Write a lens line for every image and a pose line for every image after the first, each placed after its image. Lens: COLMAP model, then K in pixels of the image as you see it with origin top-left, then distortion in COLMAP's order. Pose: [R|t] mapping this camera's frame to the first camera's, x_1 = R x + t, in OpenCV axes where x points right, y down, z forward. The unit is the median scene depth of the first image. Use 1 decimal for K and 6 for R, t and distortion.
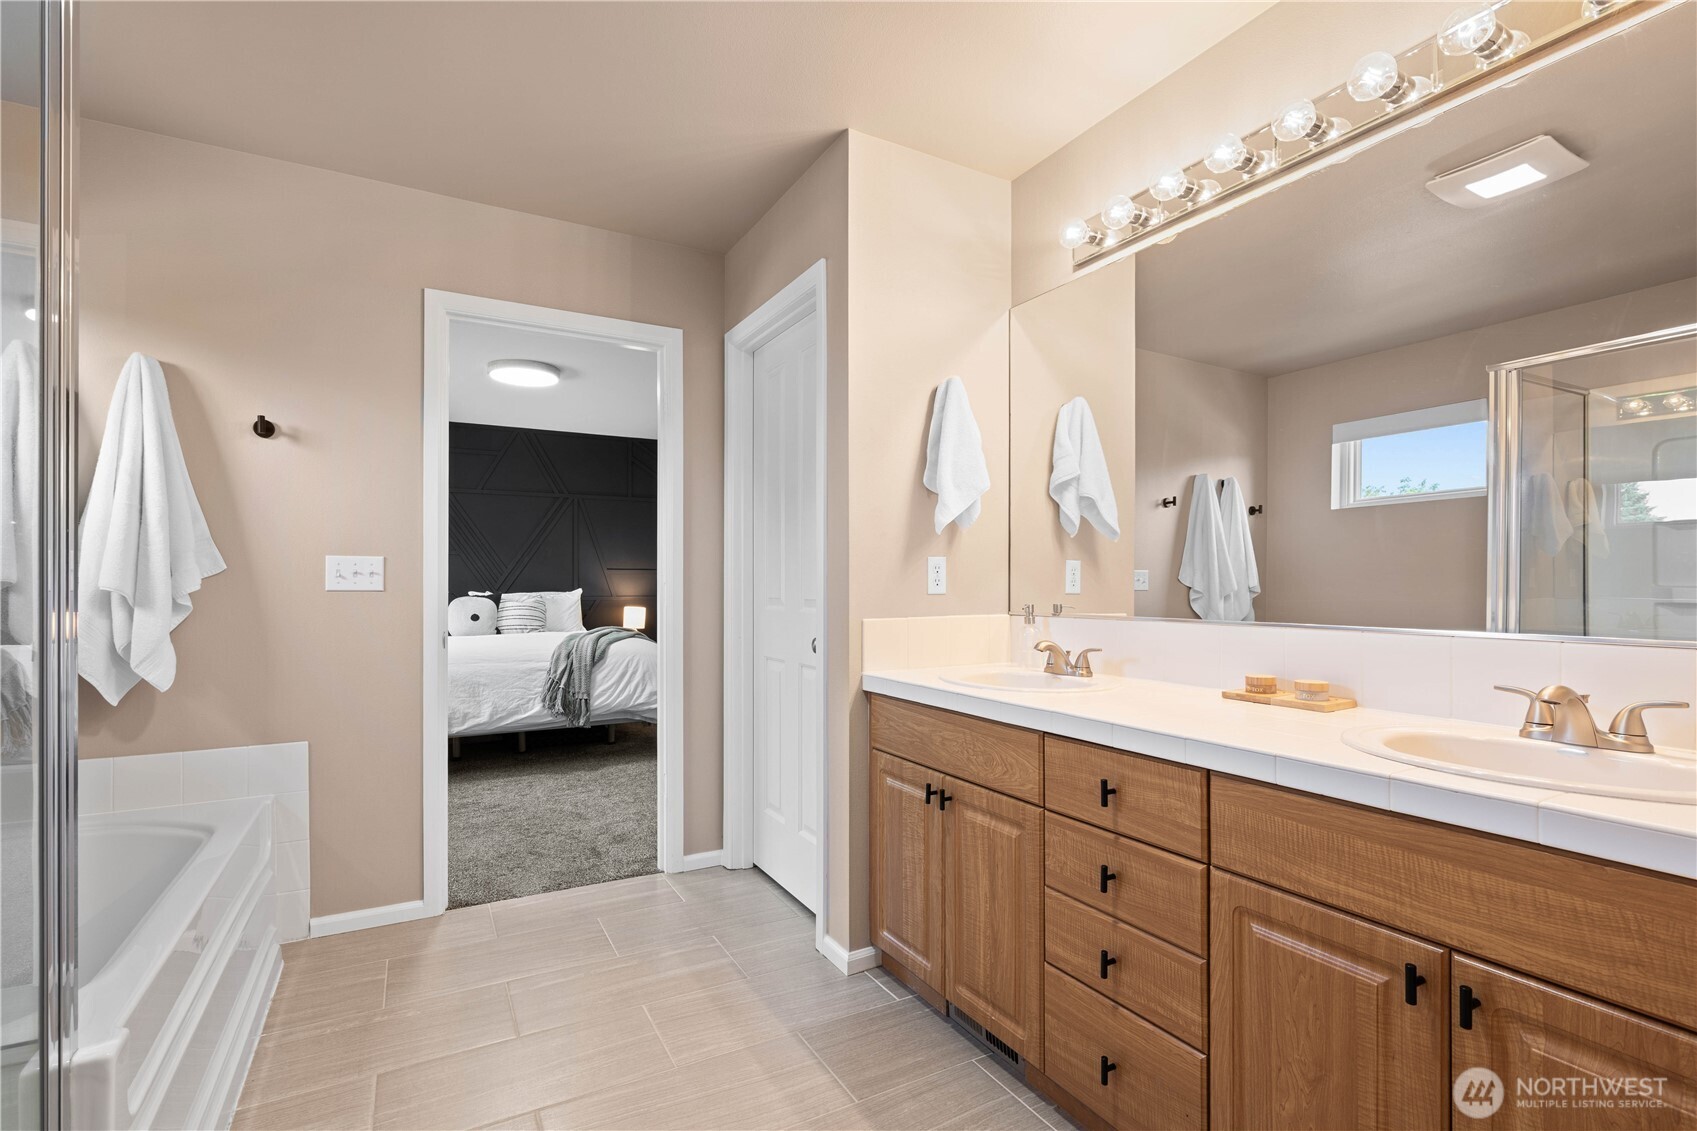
lens RADIAL K [[791.2, 0, 853.8], [0, 791.2, 570.1], [0, 0, 1]] dist [-0.004247, 0.000225]
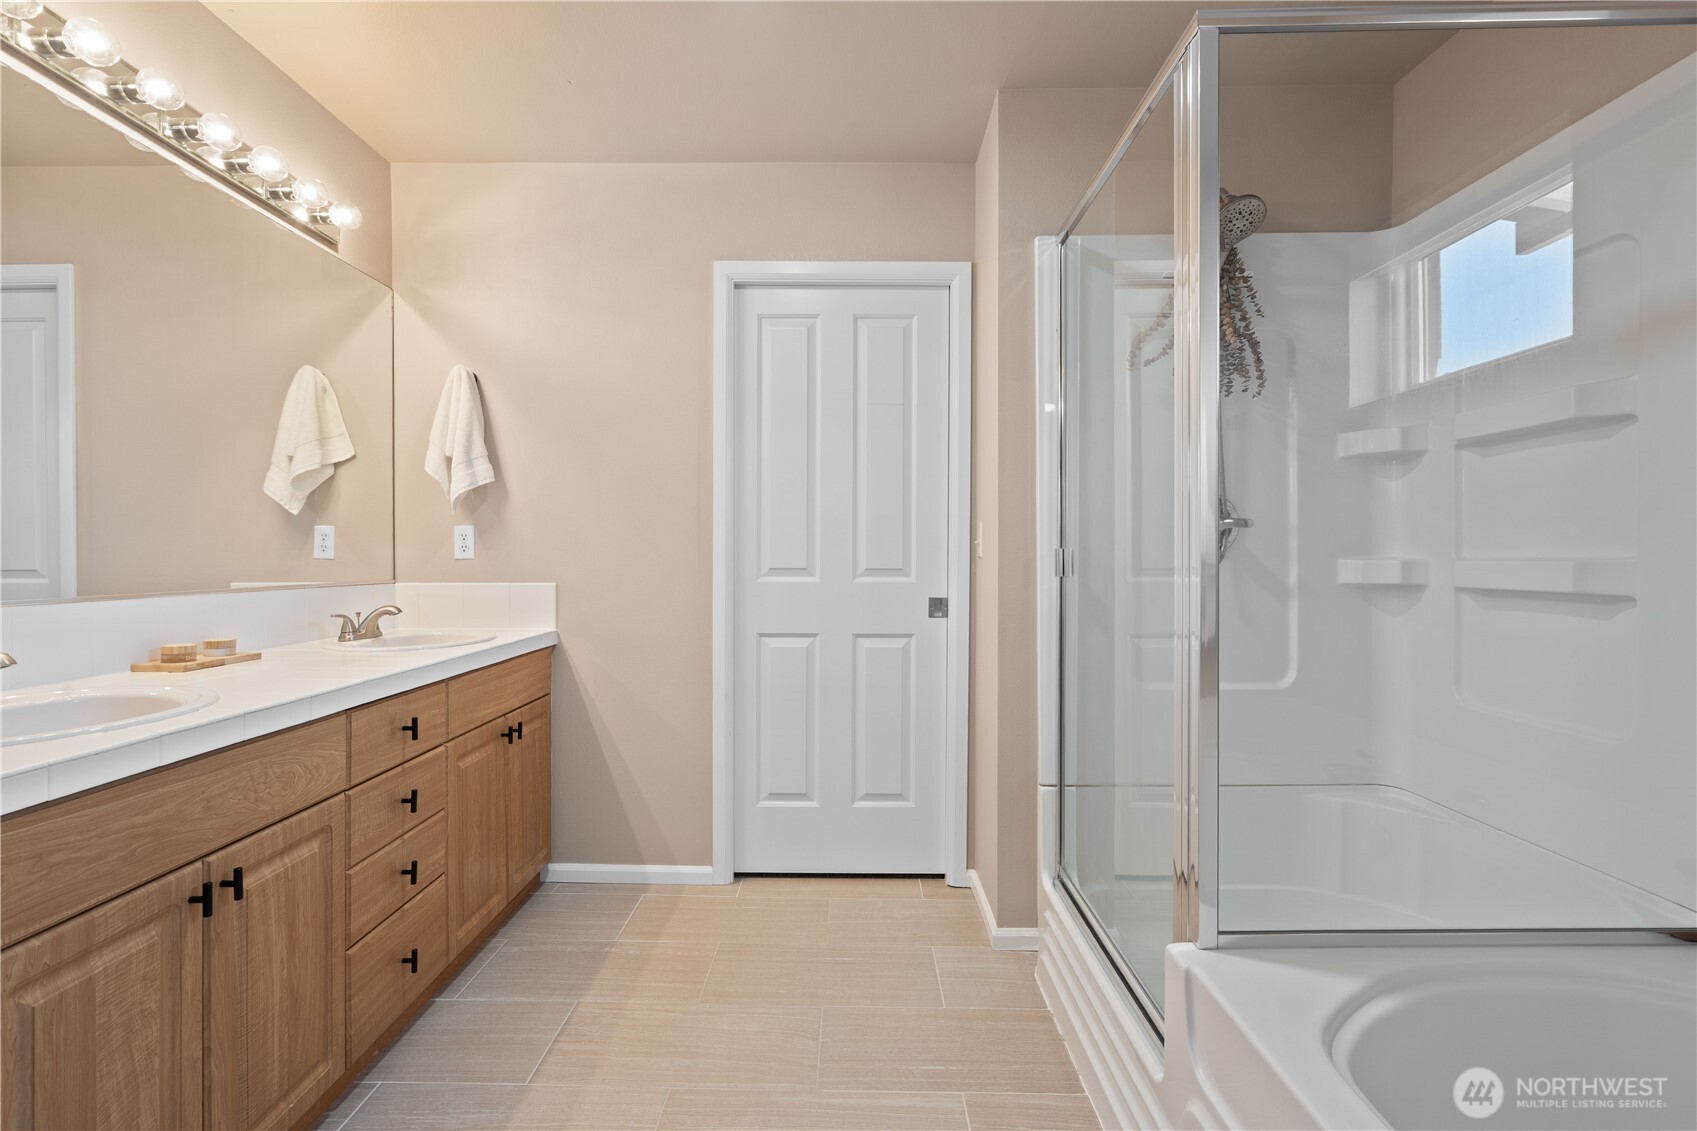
lens RADIAL K [[791.2, 0, 843.0], [0, 791.2, 563.9], [0, 0, 1]] dist [-0.004247, 0.000225]
pose [[-0.870630, 0.004177, 0.491921, -0.687964], [0.000974, 0.999977, -0.006768, 0.033989], [-0.491938, -0.005413, -0.870614, 1.415235]]
